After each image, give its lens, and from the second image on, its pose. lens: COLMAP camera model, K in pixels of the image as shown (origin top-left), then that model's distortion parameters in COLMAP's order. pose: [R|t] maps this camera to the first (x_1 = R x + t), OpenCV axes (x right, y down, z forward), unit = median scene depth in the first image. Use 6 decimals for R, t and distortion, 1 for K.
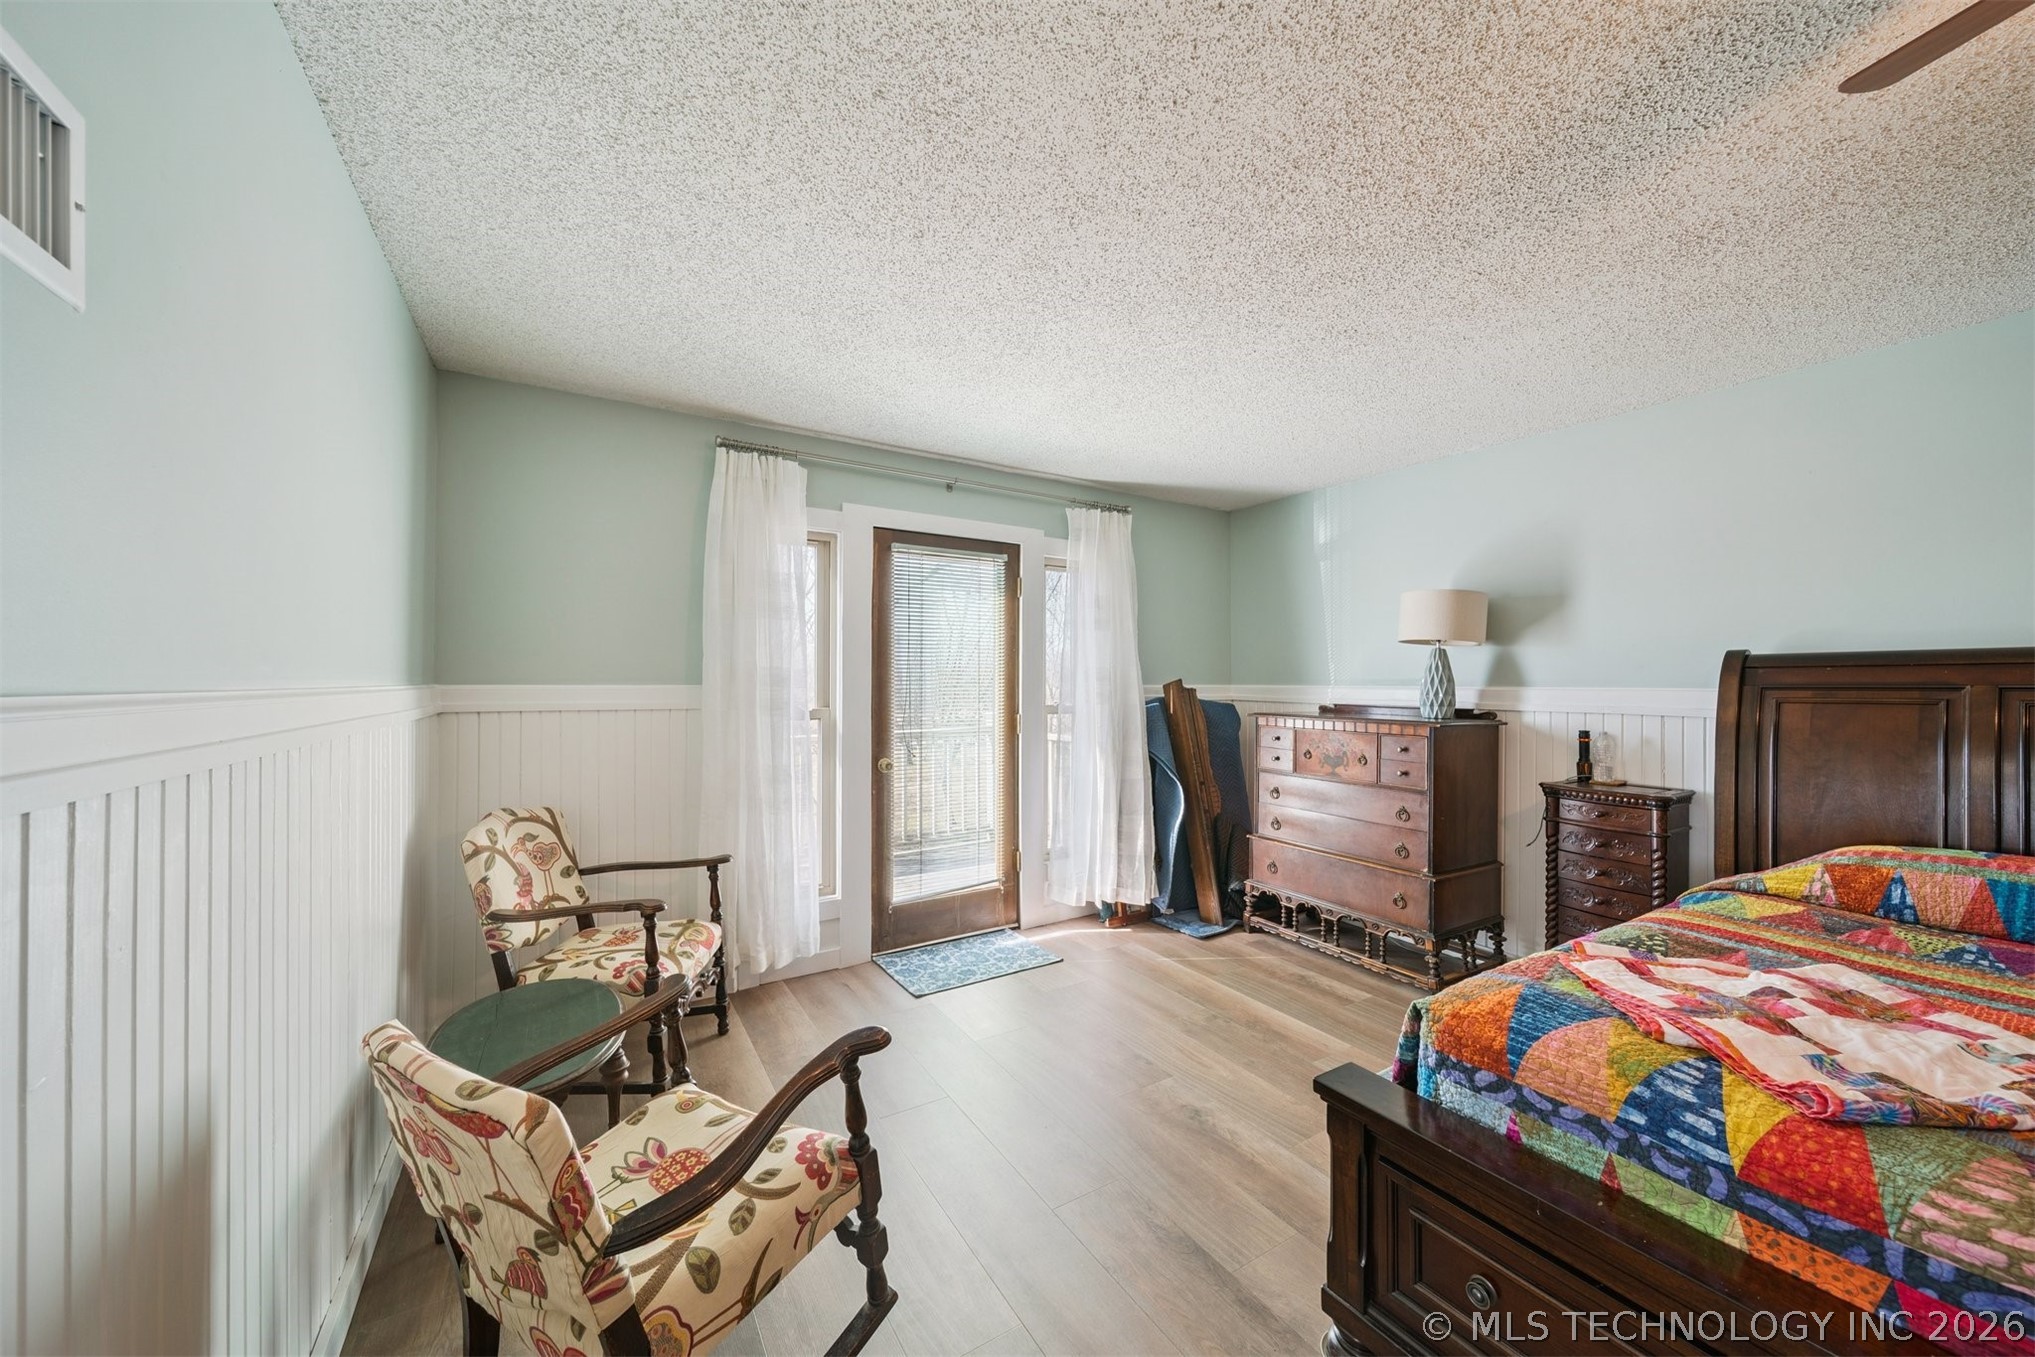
lens RADIAL K [[720.7, 0, 1018.1], [0, 720.7, 675.7], [0, 0, 1]] dist [-0.001863, -0.000097]
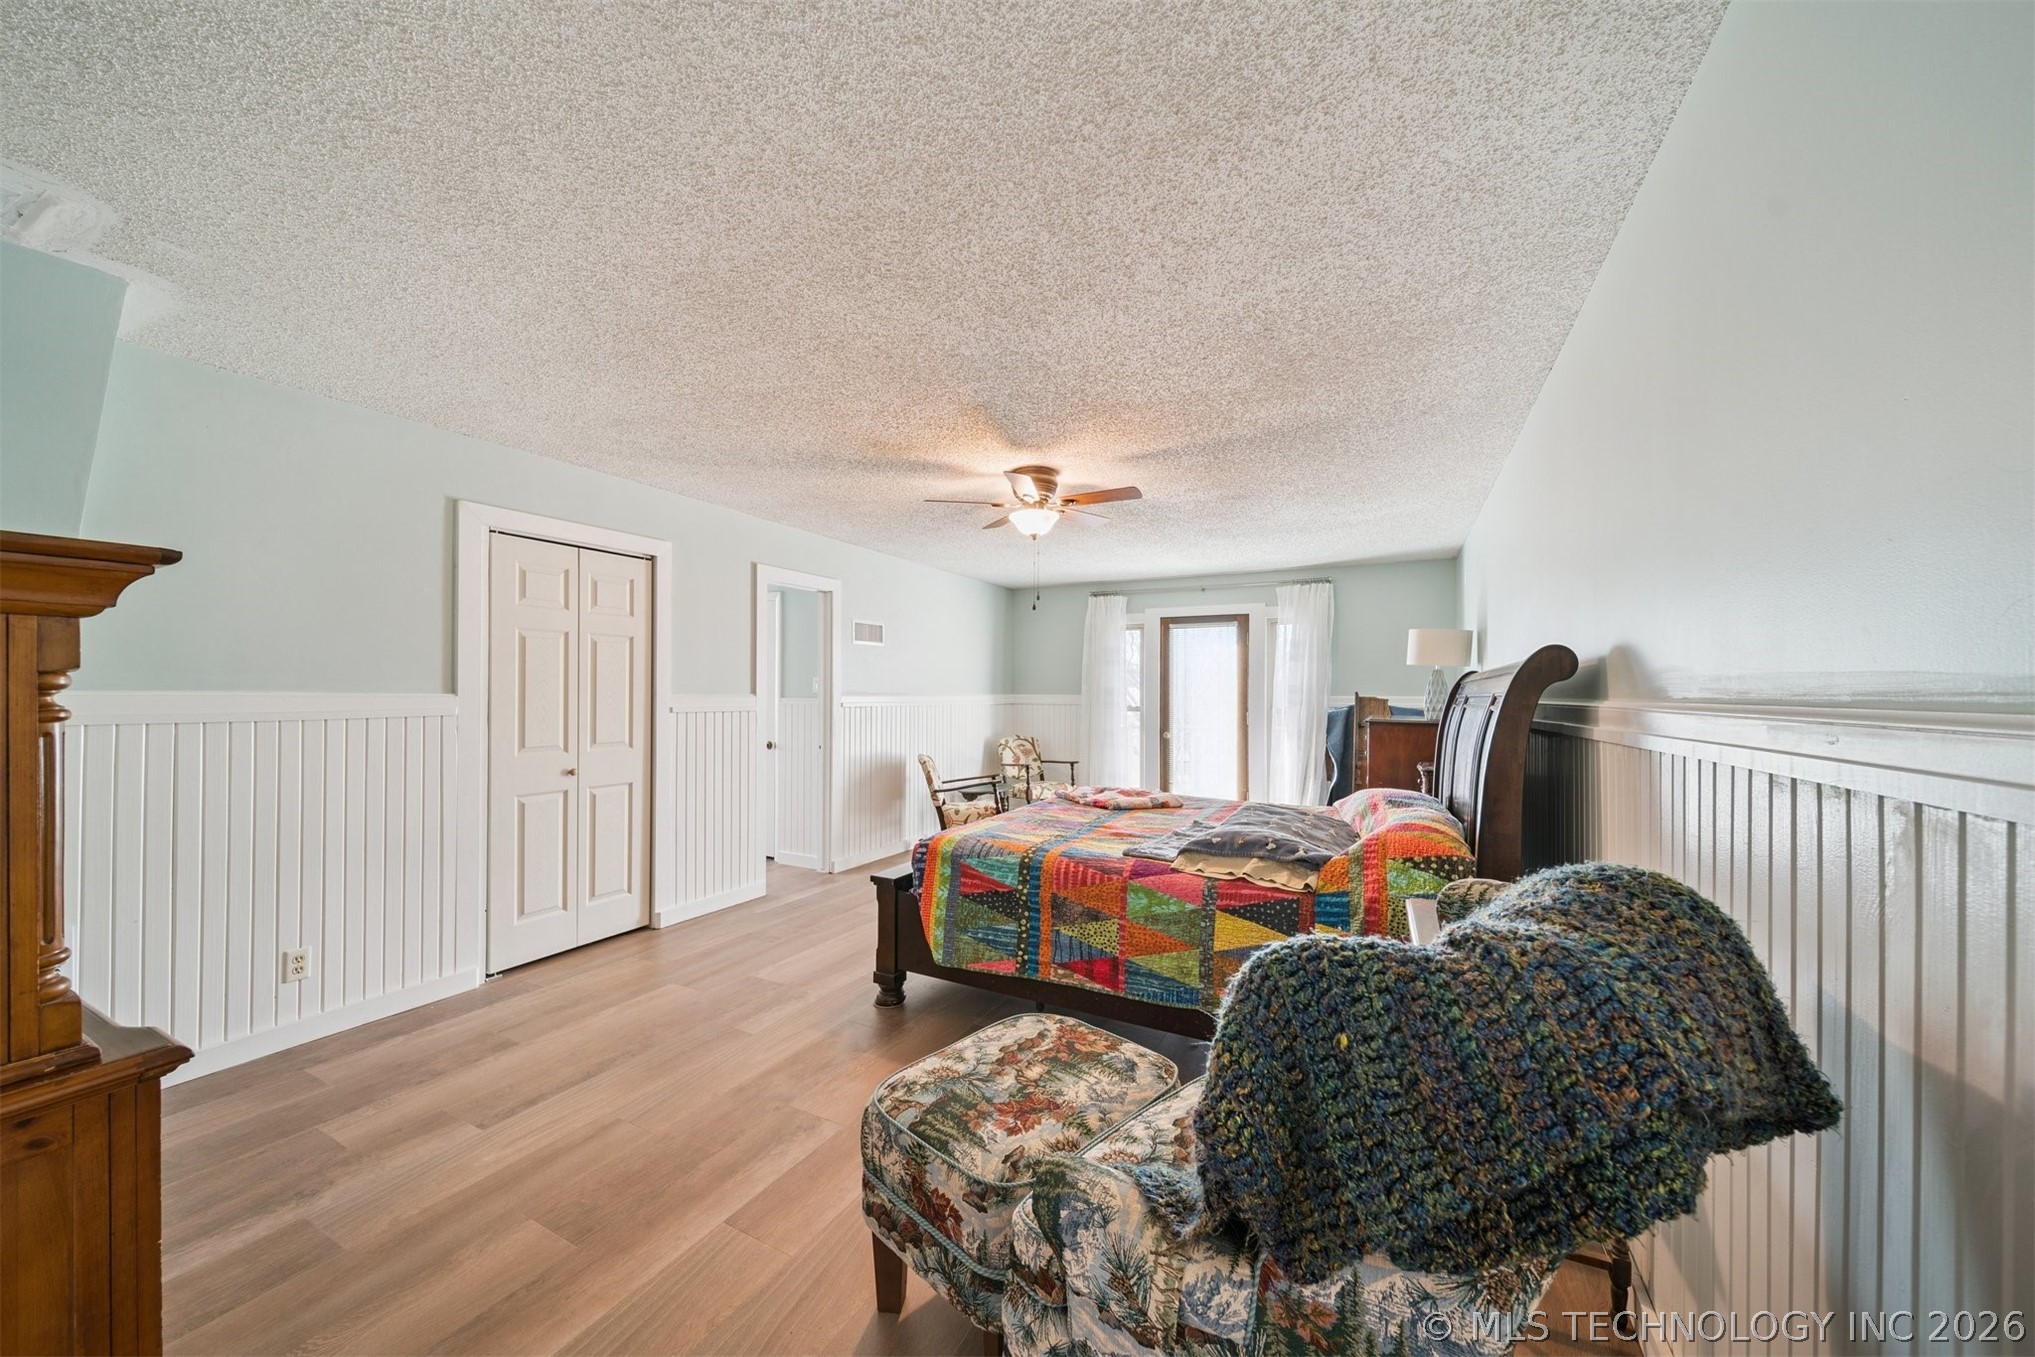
lens RADIAL K [[720.7, 0, 1016.2], [0, 720.7, 696.9], [0, 0, 1]] dist [-0.001863, -0.000097]
pose [[0.509009, 0.004704, -0.860749, 1.416210], [0.005361, 0.999948, 0.008635, -0.002057], [0.860745, -0.009009, 0.508957, -0.410733]]
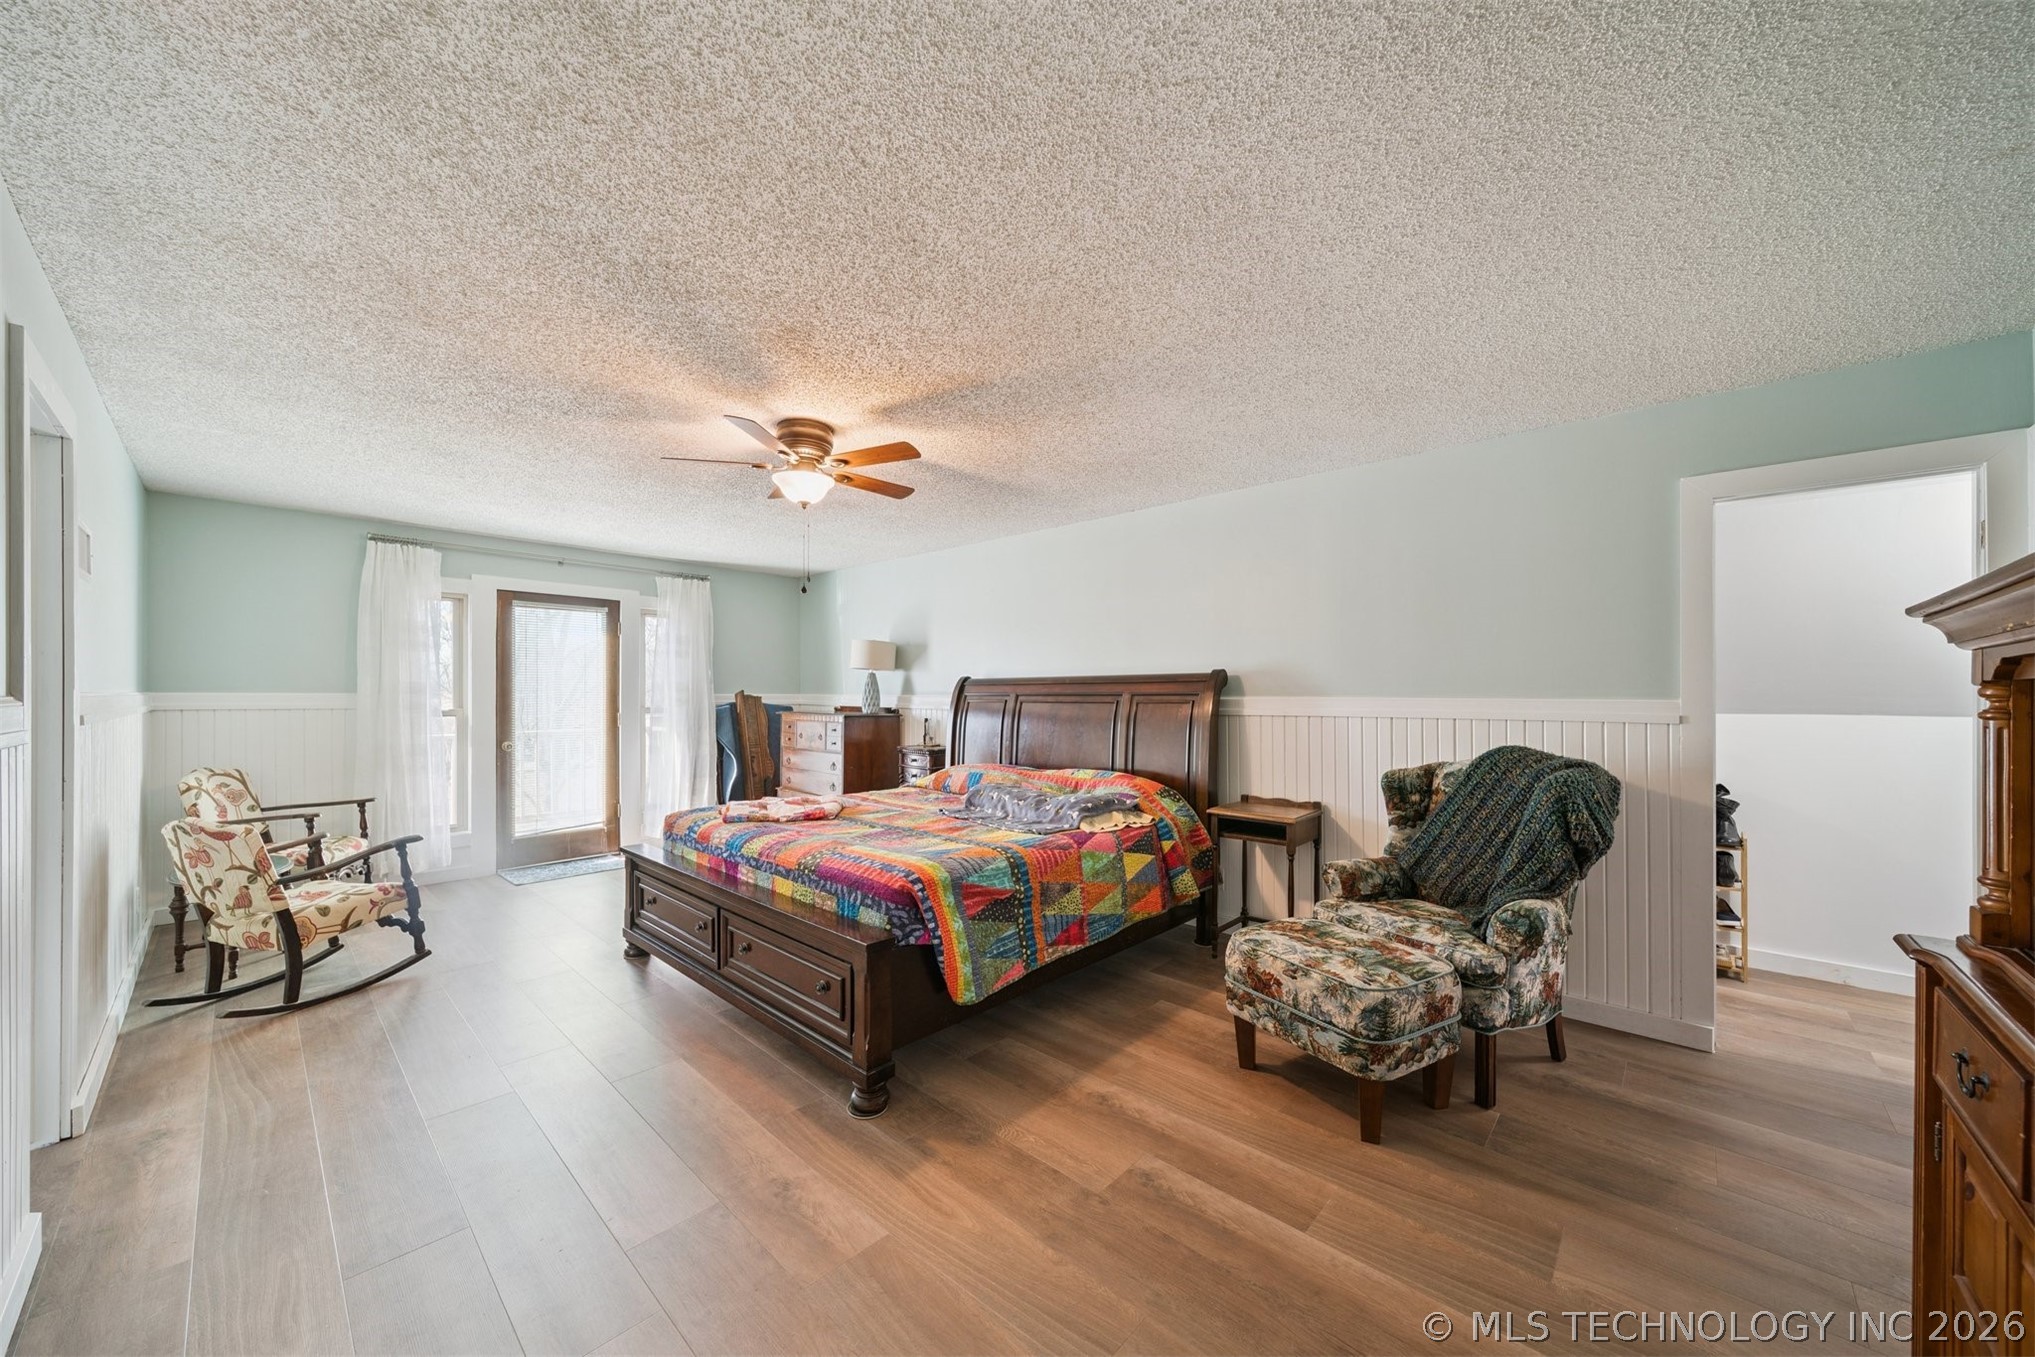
lens RADIAL K [[720.7, 0, 1008.9], [0, 720.7, 695.4], [0, 0, 1]] dist [-0.001863, -0.000097]
pose [[0.965237, 0.001195, 0.261374, 0.467441], [-0.004623, 0.999911, 0.012501, -0.007757], [-0.261336, -0.013275, 0.965157, -0.789038]]
